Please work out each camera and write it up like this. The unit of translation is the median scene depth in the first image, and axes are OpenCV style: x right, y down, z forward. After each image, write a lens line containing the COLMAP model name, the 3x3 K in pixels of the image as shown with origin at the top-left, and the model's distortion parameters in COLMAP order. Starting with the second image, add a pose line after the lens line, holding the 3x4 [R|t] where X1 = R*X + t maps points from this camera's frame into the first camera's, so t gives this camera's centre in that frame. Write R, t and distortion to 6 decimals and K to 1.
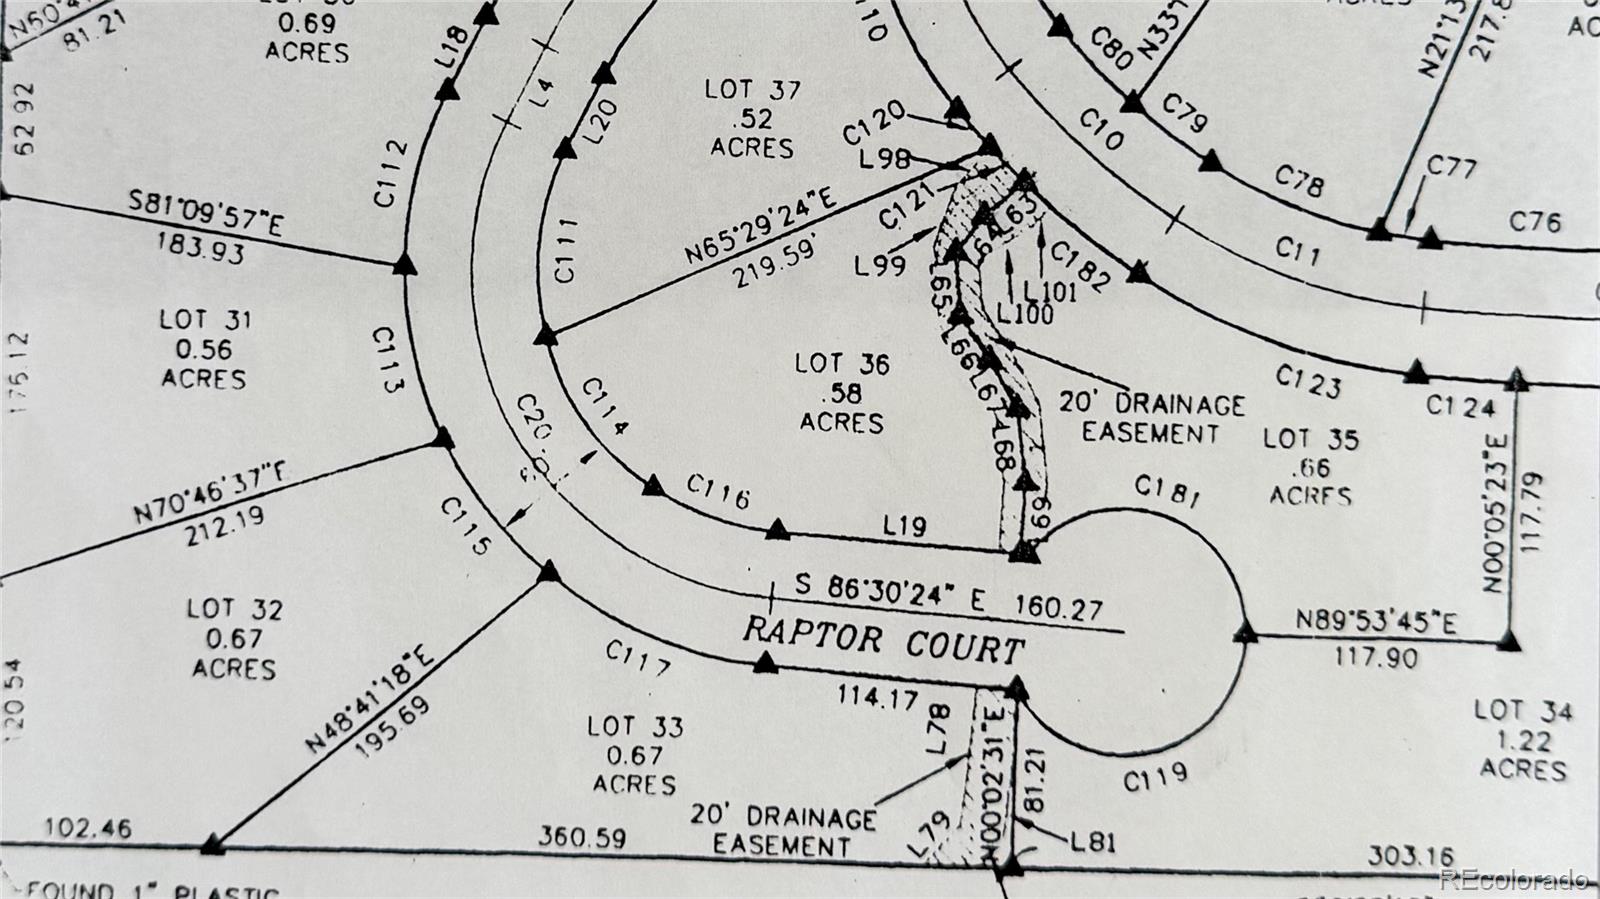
lens RADIAL K [[1120.1, 0, 799.5], [0, 1120.1, 450.2], [0, 0, 1]] dist [-0.008082, -0.013011]
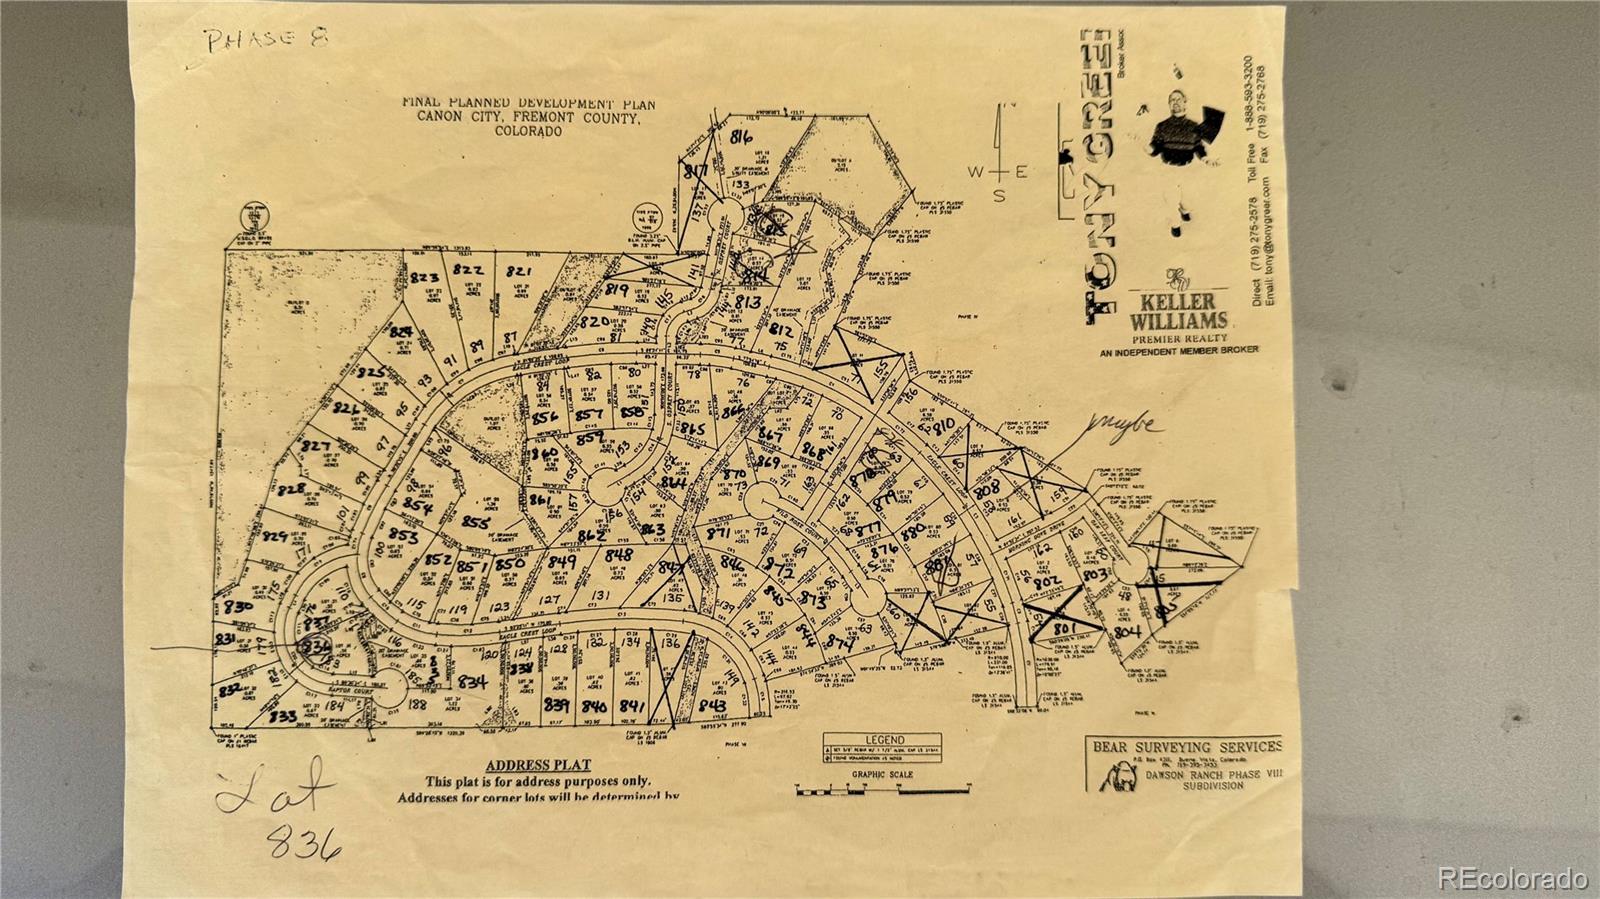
lens RADIAL K [[1120.1, 0, 800.6], [0, 1120.1, 449.8], [0, 0, 1]] dist [-0.008082, -0.013011]
pose [[0.999400, -0.031142, -0.015131, 2.697438], [0.030238, 0.997934, -0.056684, -0.735467], [0.016865, 0.056193, 0.998277, -5.199028]]
